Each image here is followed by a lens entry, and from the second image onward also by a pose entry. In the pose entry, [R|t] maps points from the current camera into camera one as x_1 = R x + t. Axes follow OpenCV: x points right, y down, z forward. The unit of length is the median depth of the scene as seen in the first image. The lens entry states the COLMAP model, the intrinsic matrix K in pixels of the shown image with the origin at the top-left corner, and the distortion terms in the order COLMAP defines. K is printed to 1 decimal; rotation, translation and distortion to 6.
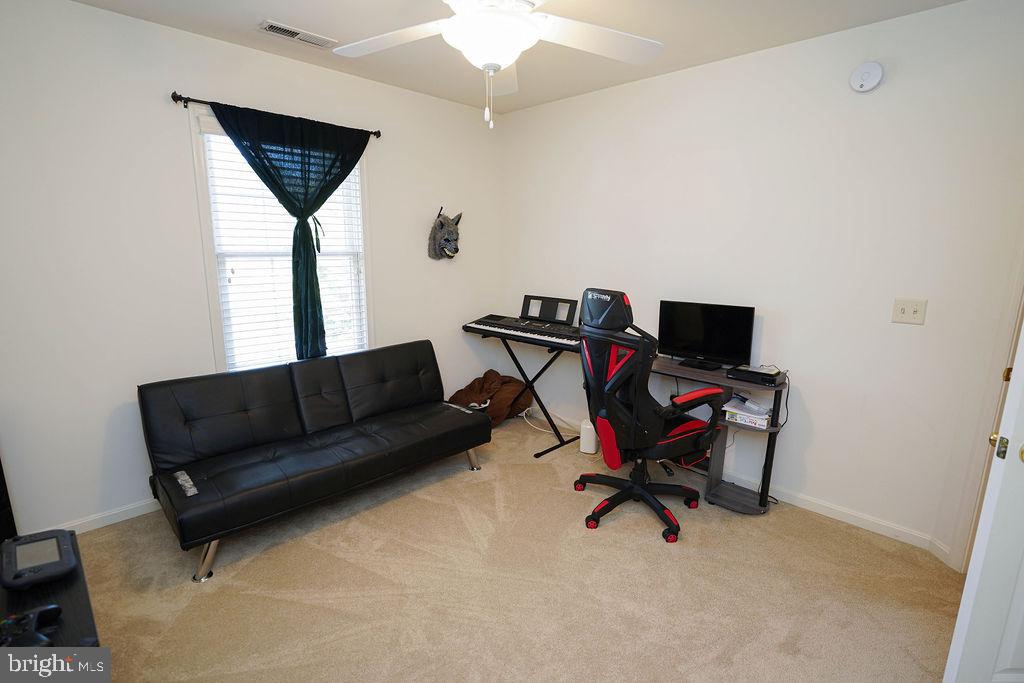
lens RADIAL K [[469.5, 0, 514.7], [0, 469.5, 342.4], [0, 0, 1]] dist [-0.018606, -0.000659]
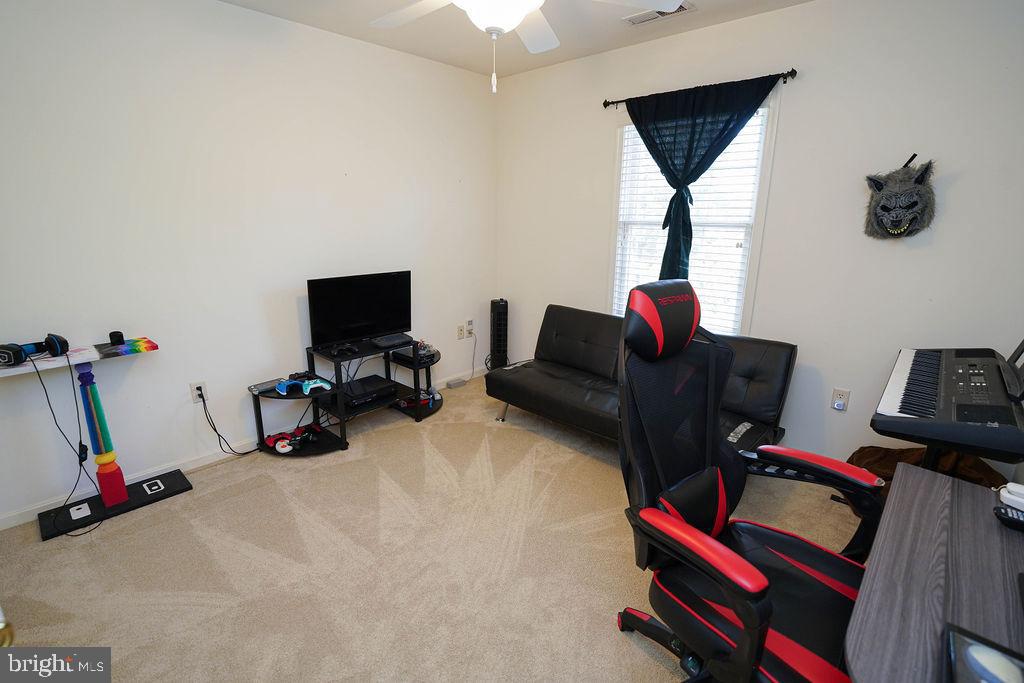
lens RADIAL K [[469.5, 0, 514.6], [0, 469.5, 339.5], [0, 0, 1]] dist [-0.018606, -0.000659]
pose [[0.032175, 0.251090, -0.967429, 0.635695], [-0.205825, 0.948848, 0.239422, -0.124045], [0.978060, 0.191417, 0.082210, 0.634477]]
